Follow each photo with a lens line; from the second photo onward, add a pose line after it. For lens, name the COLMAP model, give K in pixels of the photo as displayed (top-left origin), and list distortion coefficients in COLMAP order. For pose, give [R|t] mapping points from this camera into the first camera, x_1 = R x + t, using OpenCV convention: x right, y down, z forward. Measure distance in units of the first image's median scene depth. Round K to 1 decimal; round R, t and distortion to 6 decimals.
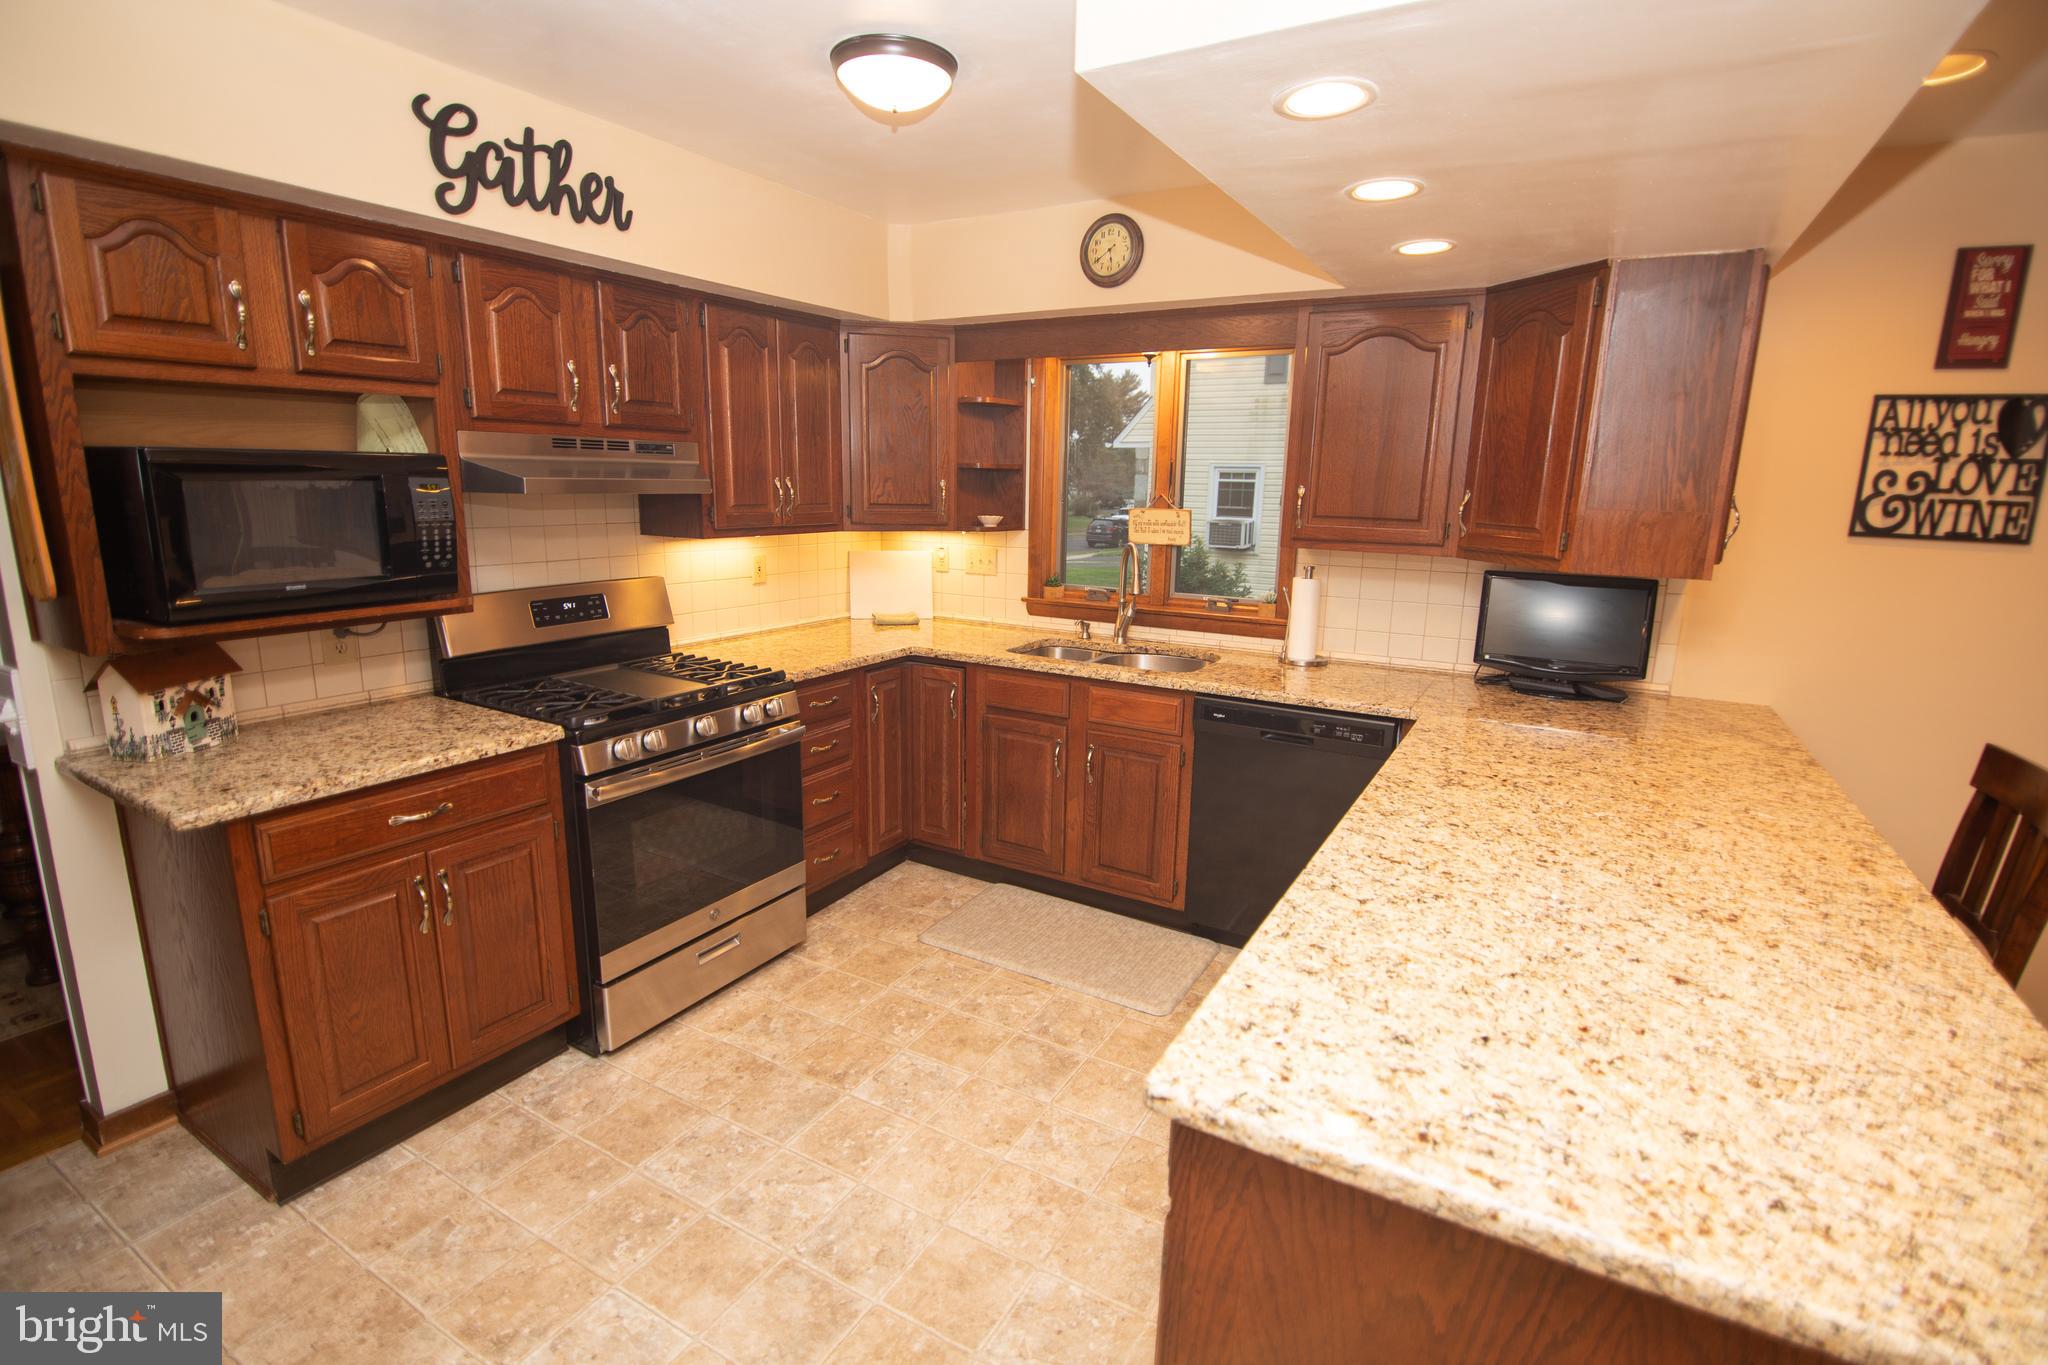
lens RADIAL K [[962.7, 0, 967.2], [0, 962.7, 689.1], [0, 0, 1]] dist [-0.024819, -0.001597]
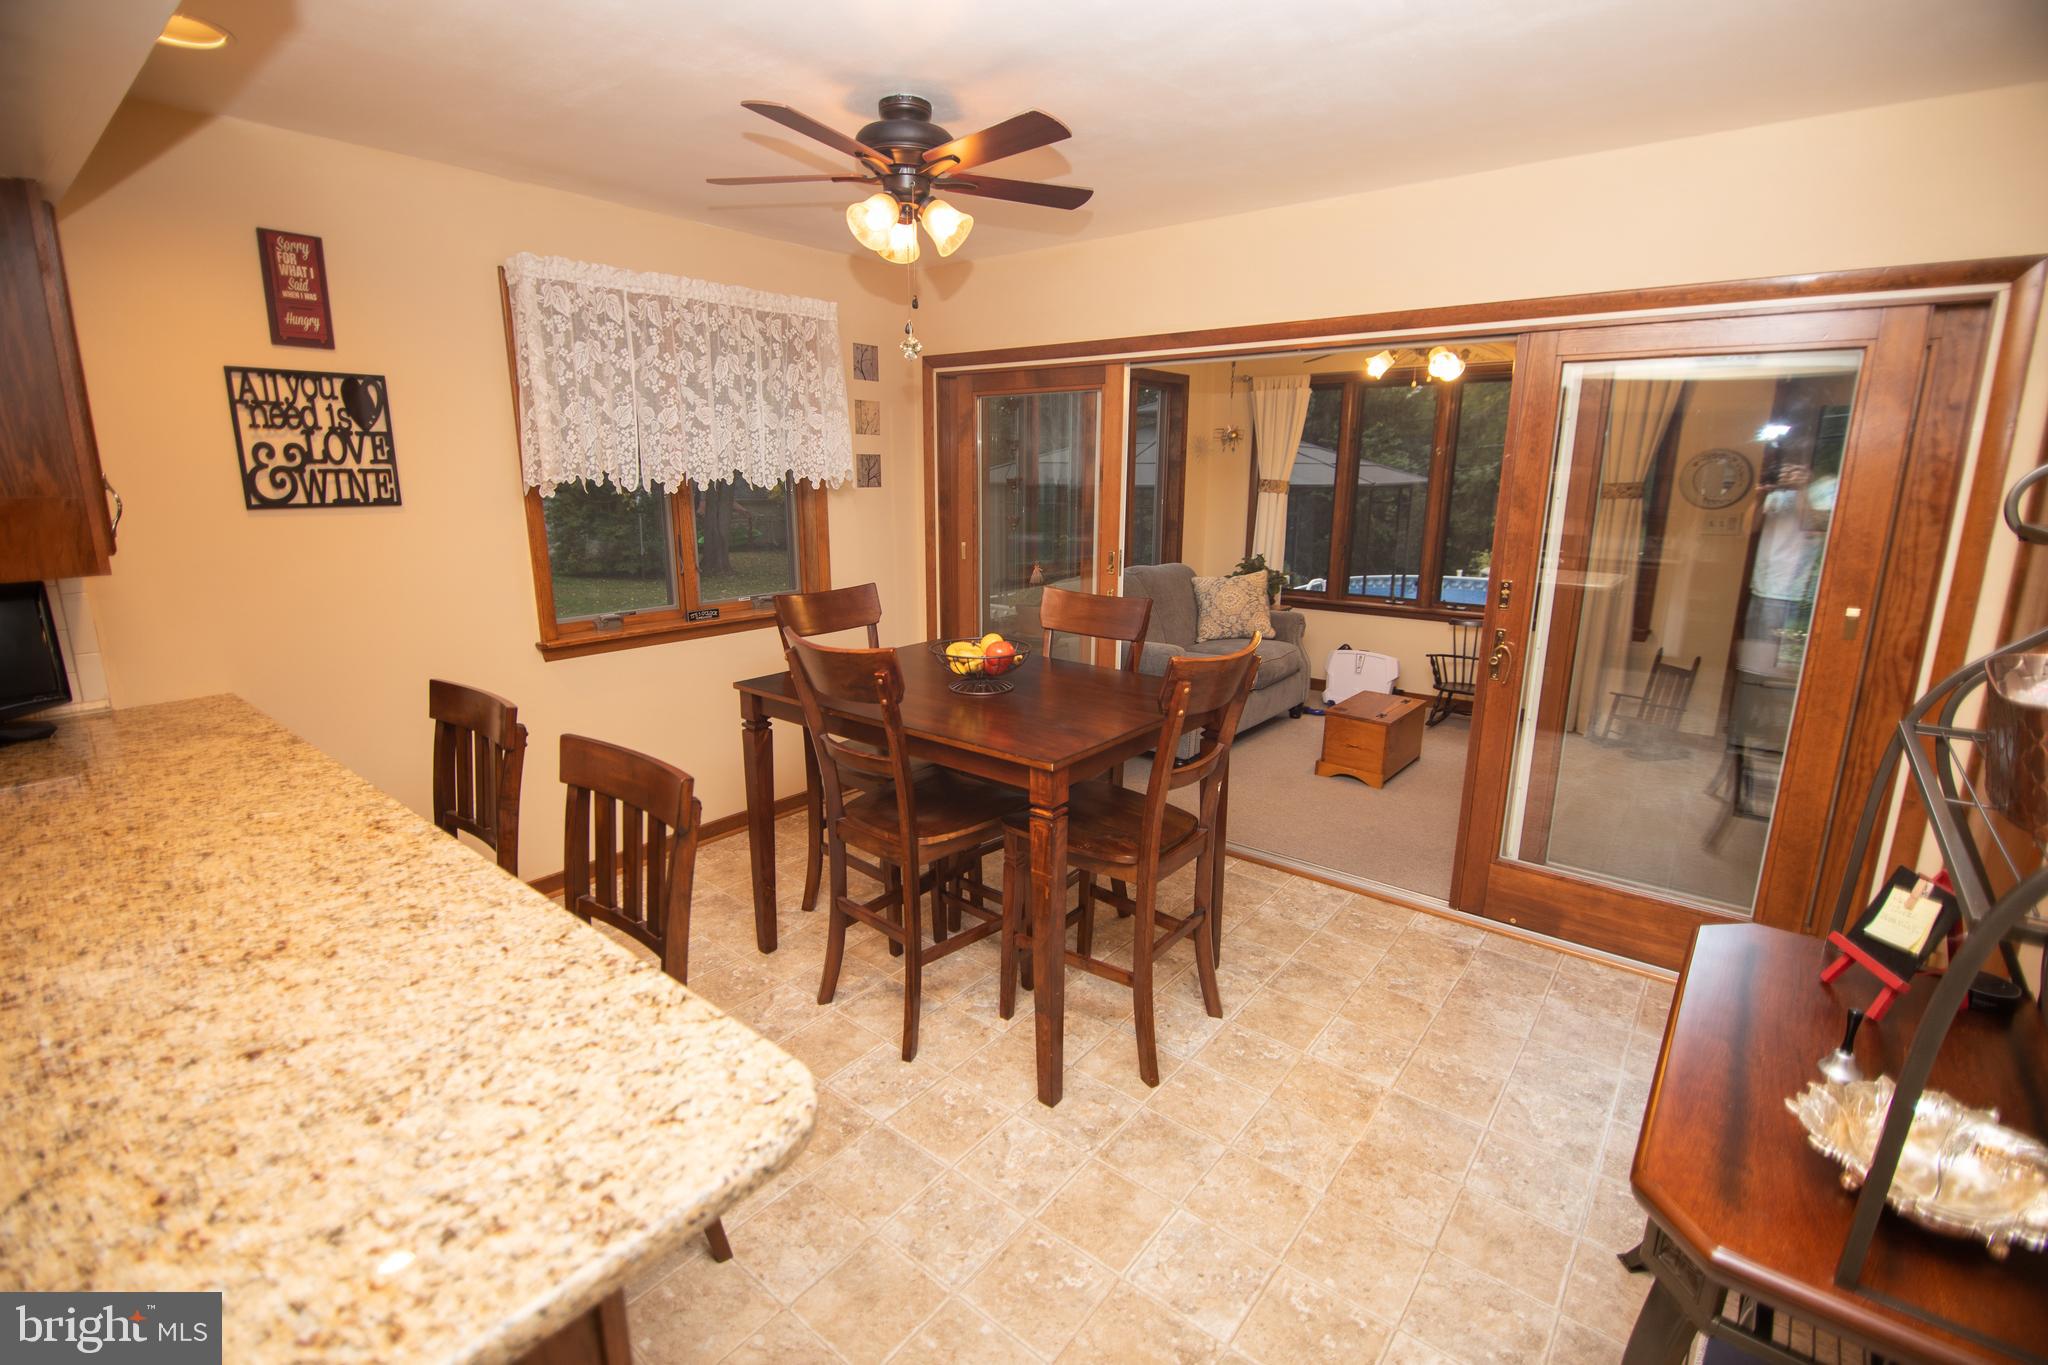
lens RADIAL K [[922.9, 0, 1024.8], [0, 922.9, 669.8], [0, 0, 1]] dist [-0.002845, -0.009456]
pose [[0.127213, -0.227754, 0.965373, 0.094339], [0.206692, 0.958001, 0.198778, -0.030801], [-0.970101, 0.174248, 0.168945, 0.094443]]
